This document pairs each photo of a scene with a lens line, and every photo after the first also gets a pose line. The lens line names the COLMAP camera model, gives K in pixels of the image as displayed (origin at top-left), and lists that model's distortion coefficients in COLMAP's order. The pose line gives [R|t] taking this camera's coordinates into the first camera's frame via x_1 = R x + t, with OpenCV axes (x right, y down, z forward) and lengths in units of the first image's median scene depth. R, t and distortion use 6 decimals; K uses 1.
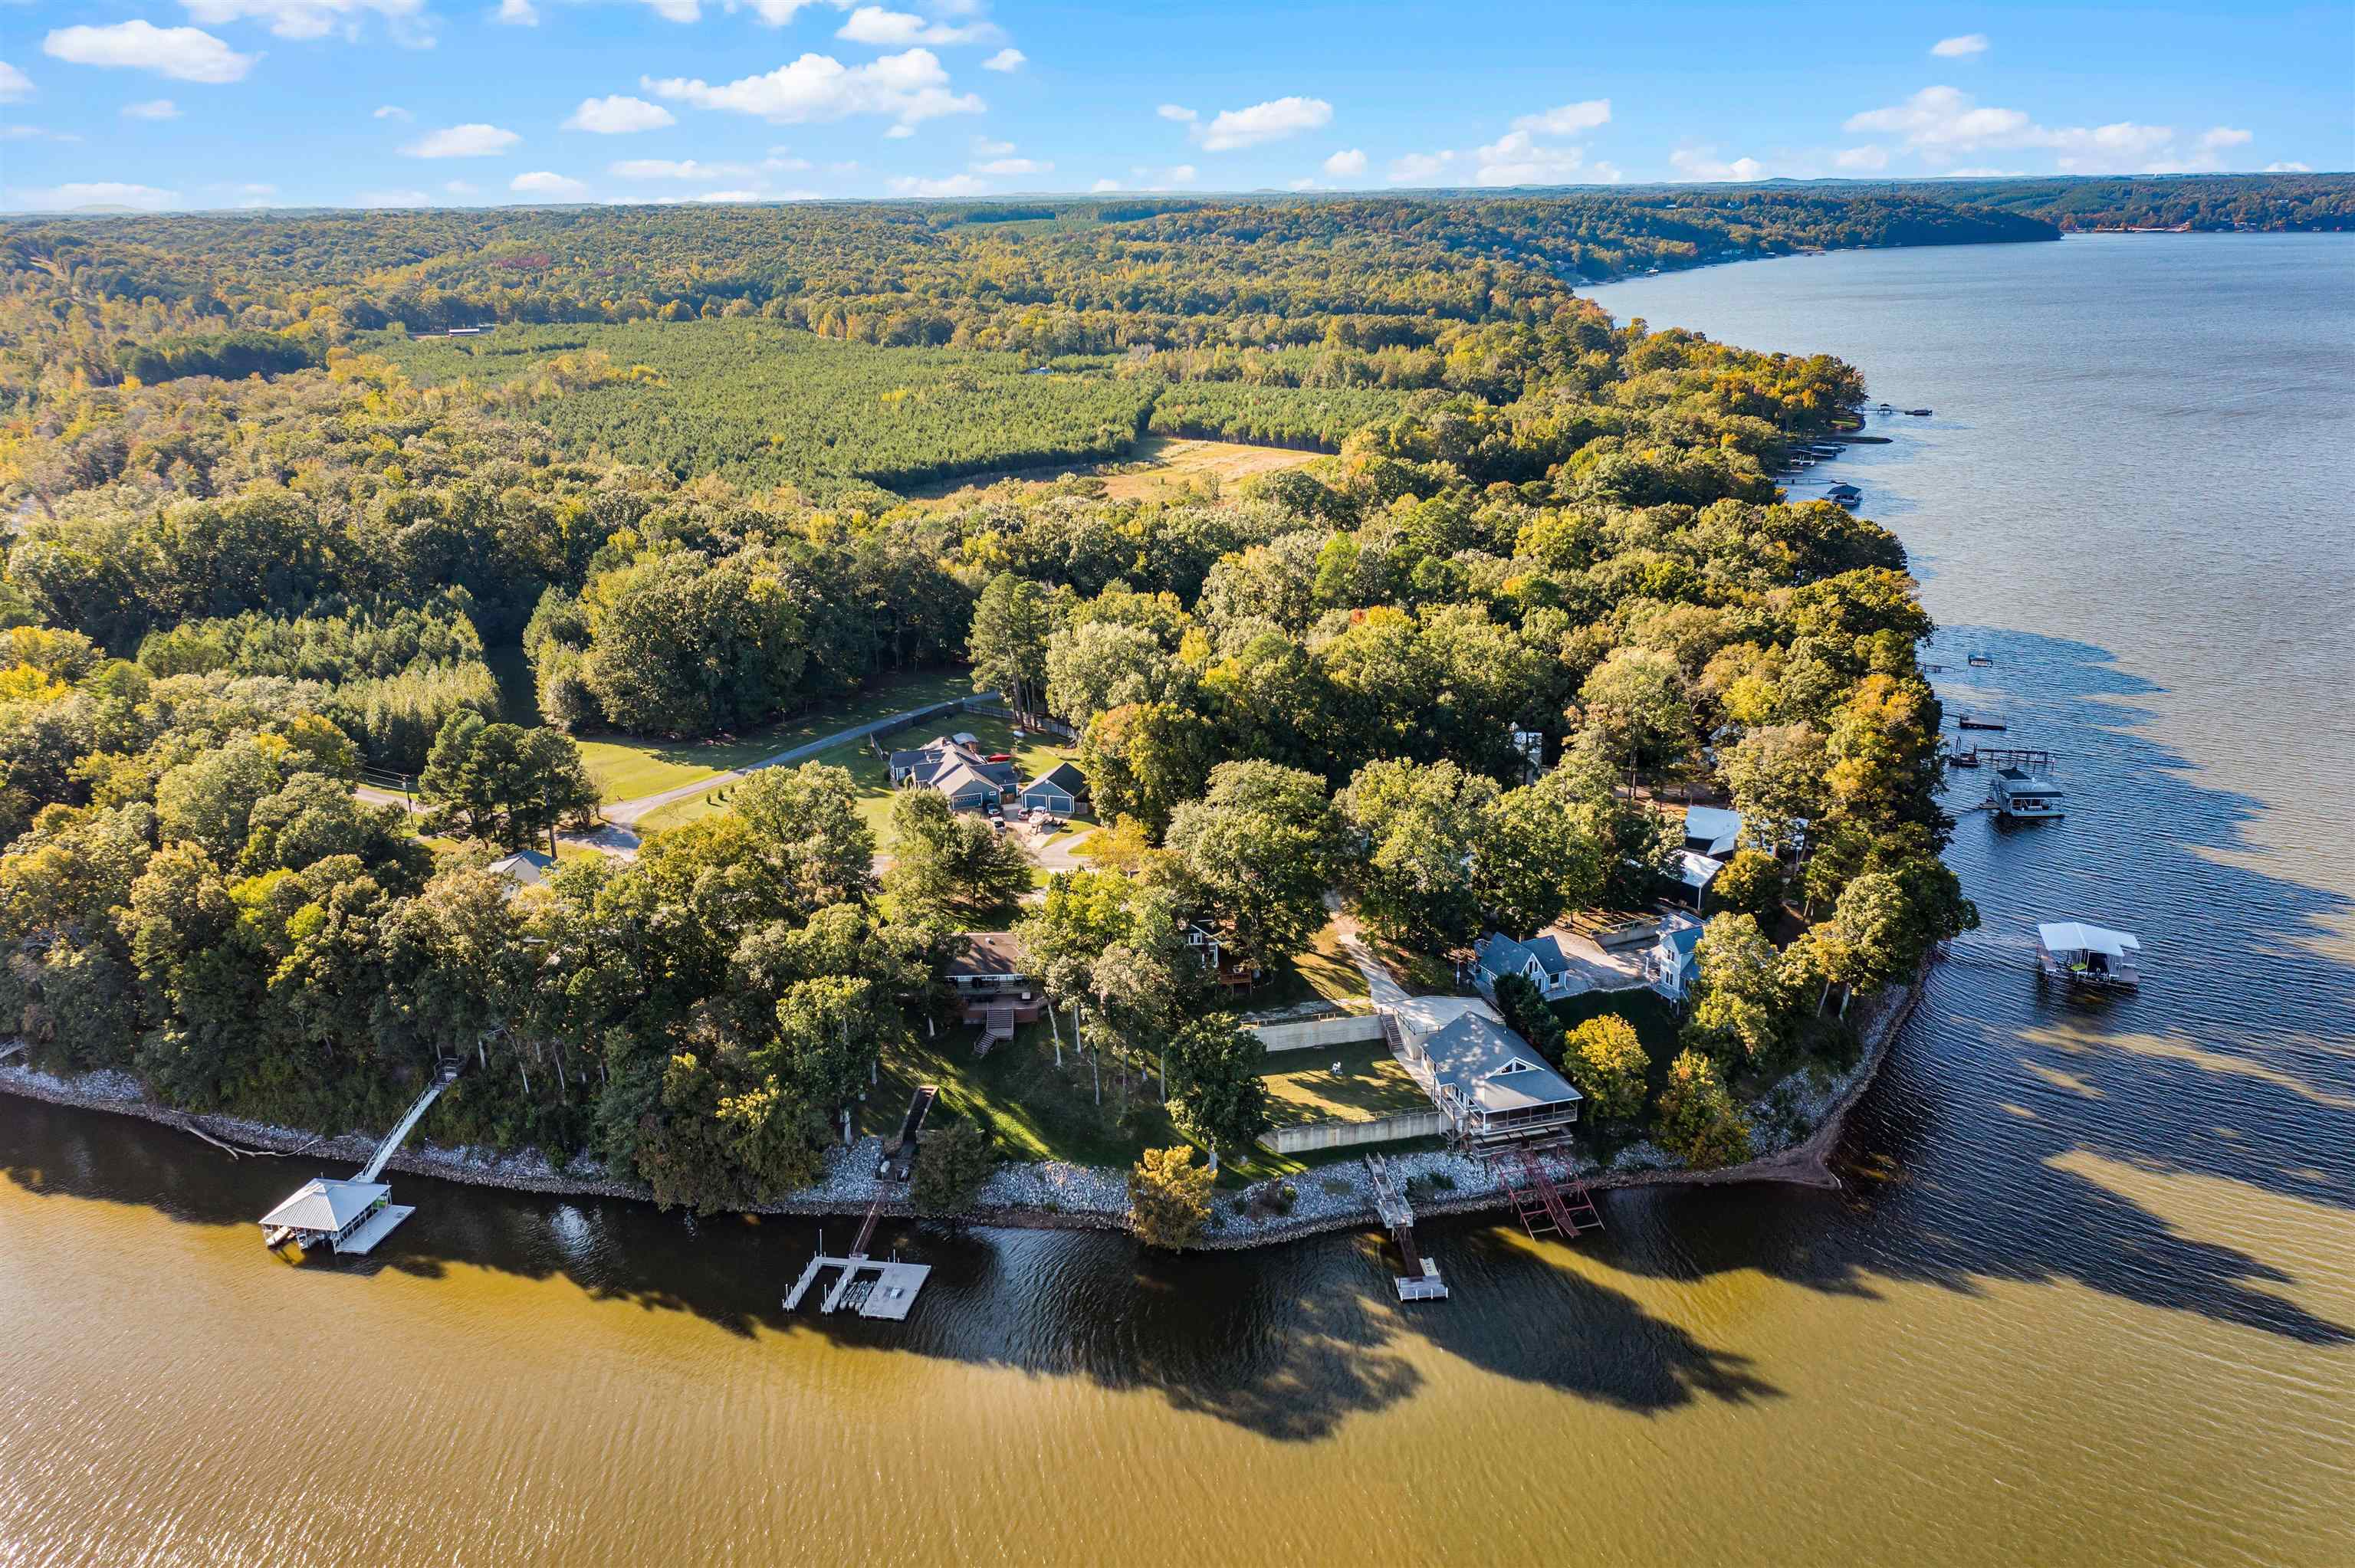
lens RADIAL K [[1884.5, 0, 1177.5], [0, 1884.5, 784.0], [0, 0, 1]] dist [-0.000498, -0.001142]
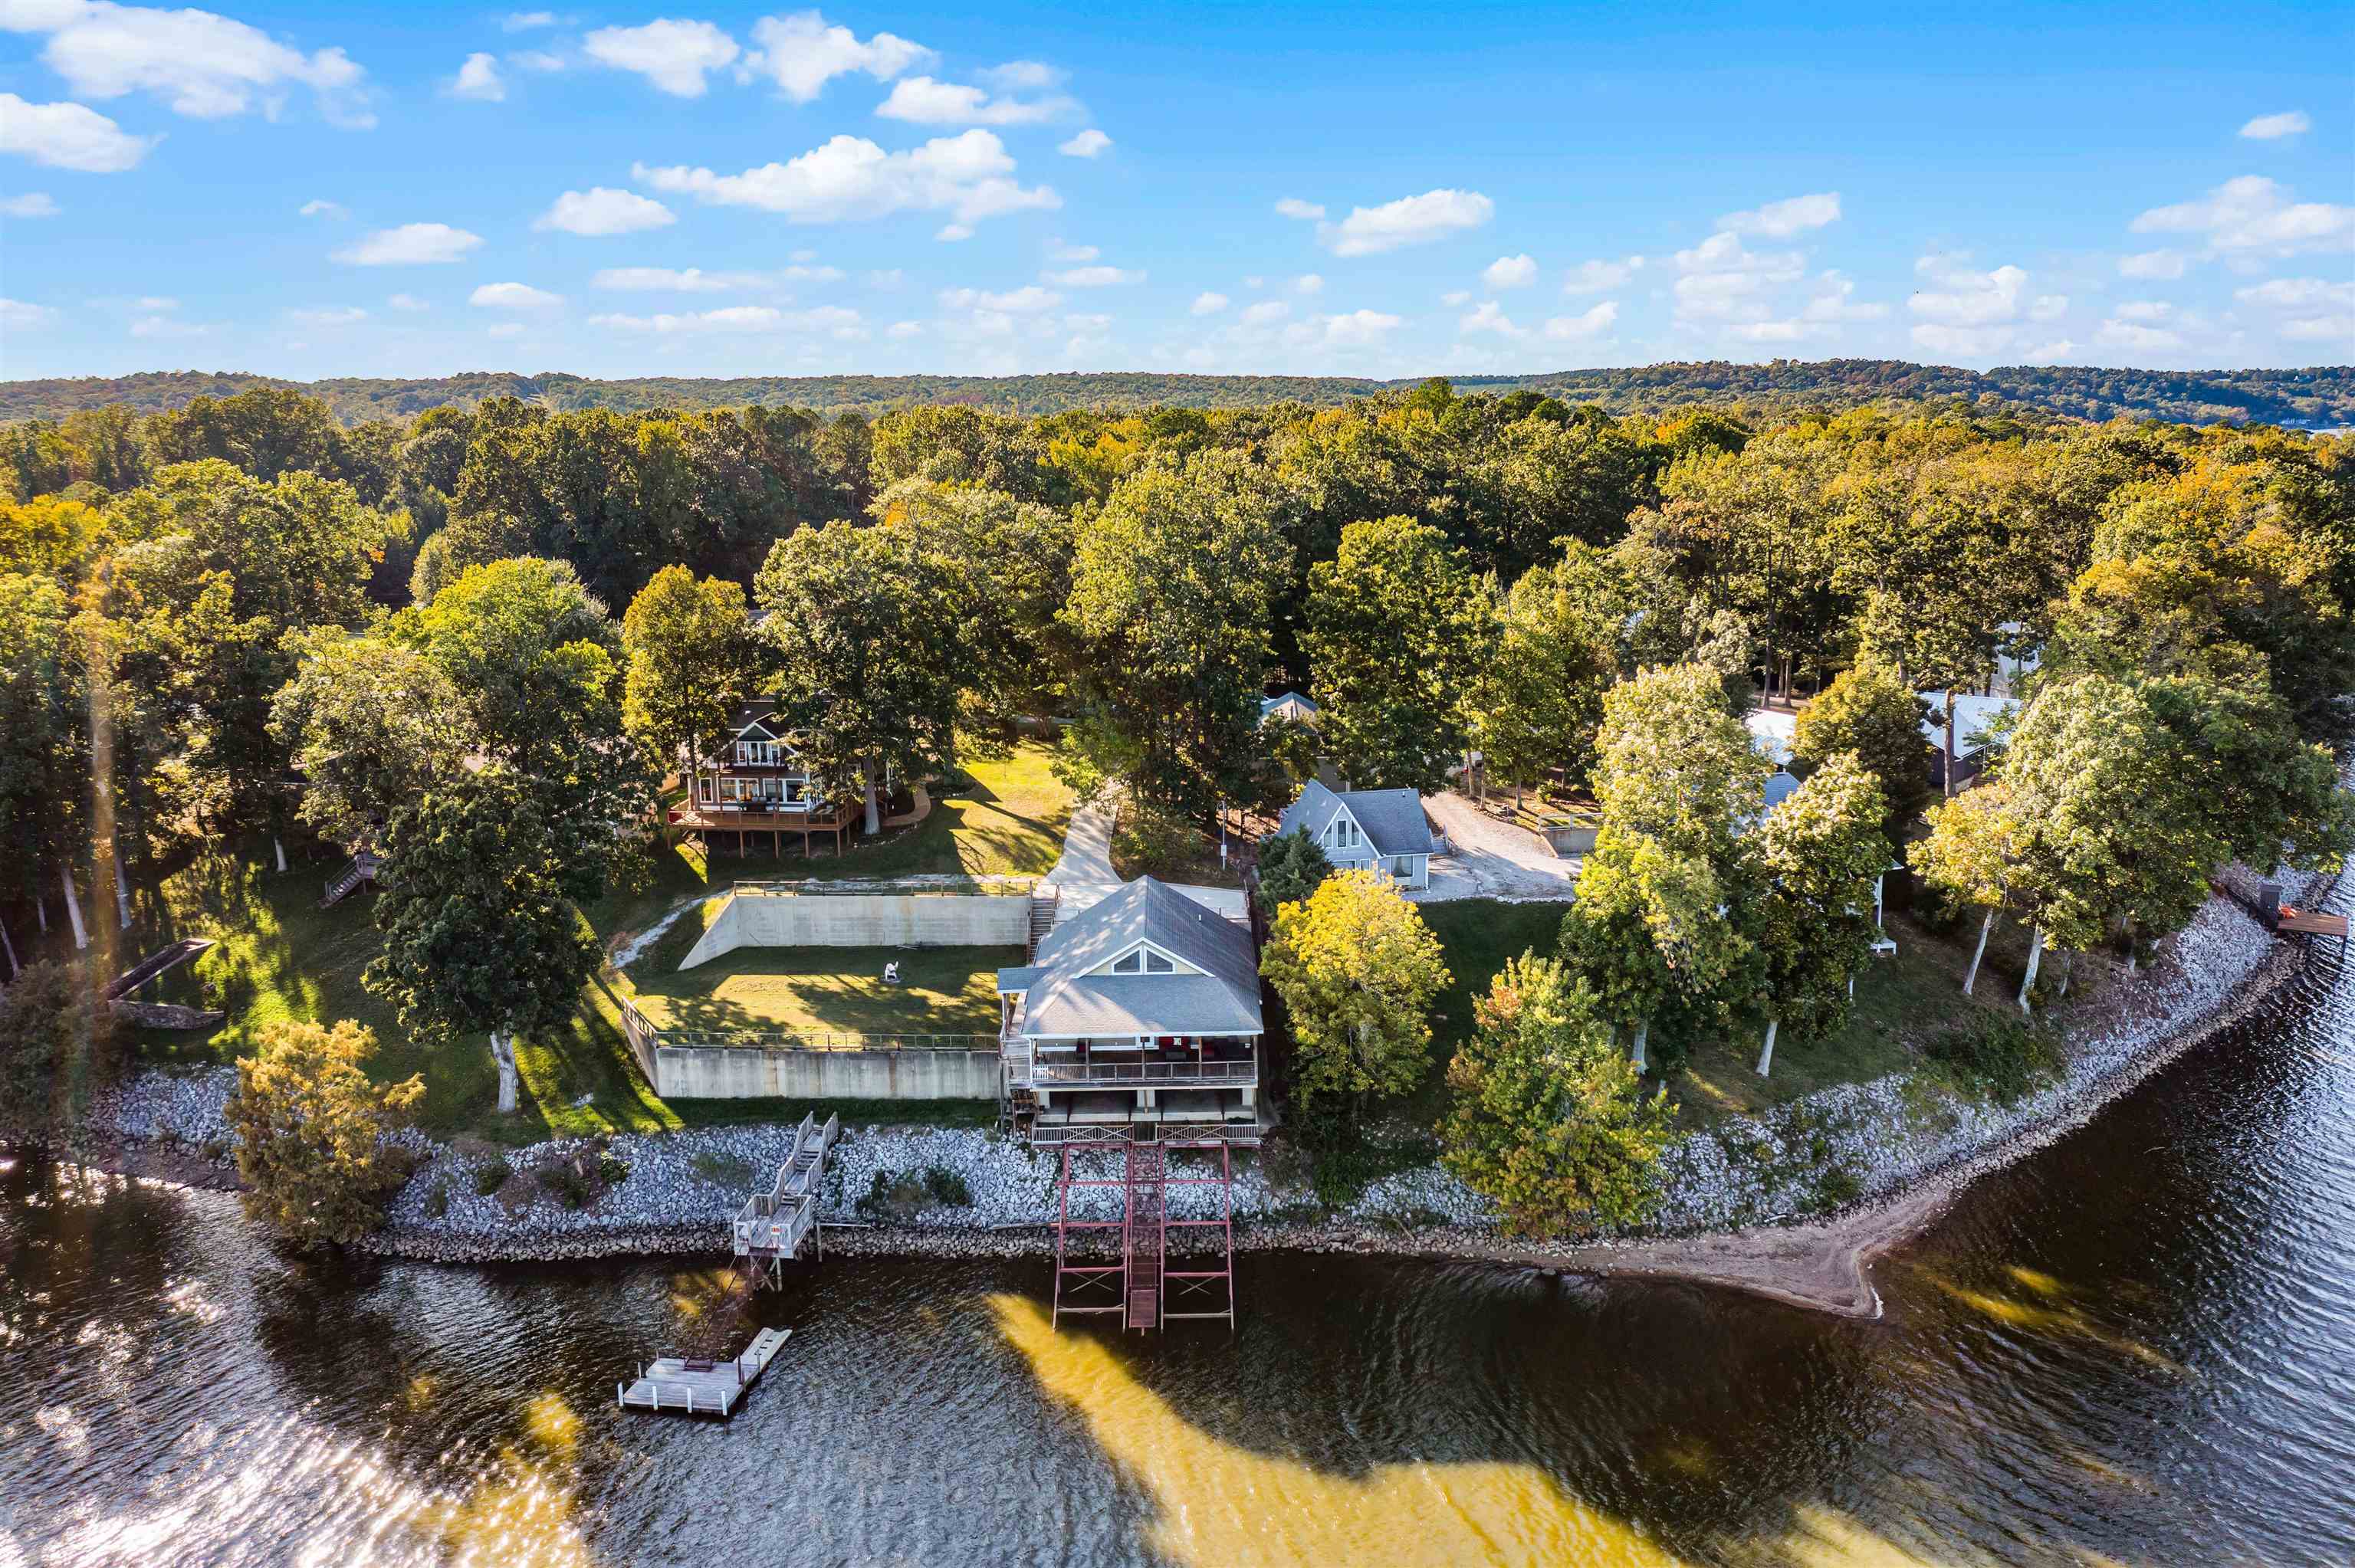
lens RADIAL K [[1884.5, 0, 1177.5], [0, 1884.5, 784.0], [0, 0, 1]] dist [-0.000498, -0.001142]
pose [[0.964902, 0.055503, -0.256679, 0.293439], [-0.083497, 0.991530, -0.099477, 0.148052], [0.248983, 0.117417, 0.961364, 0.539745]]
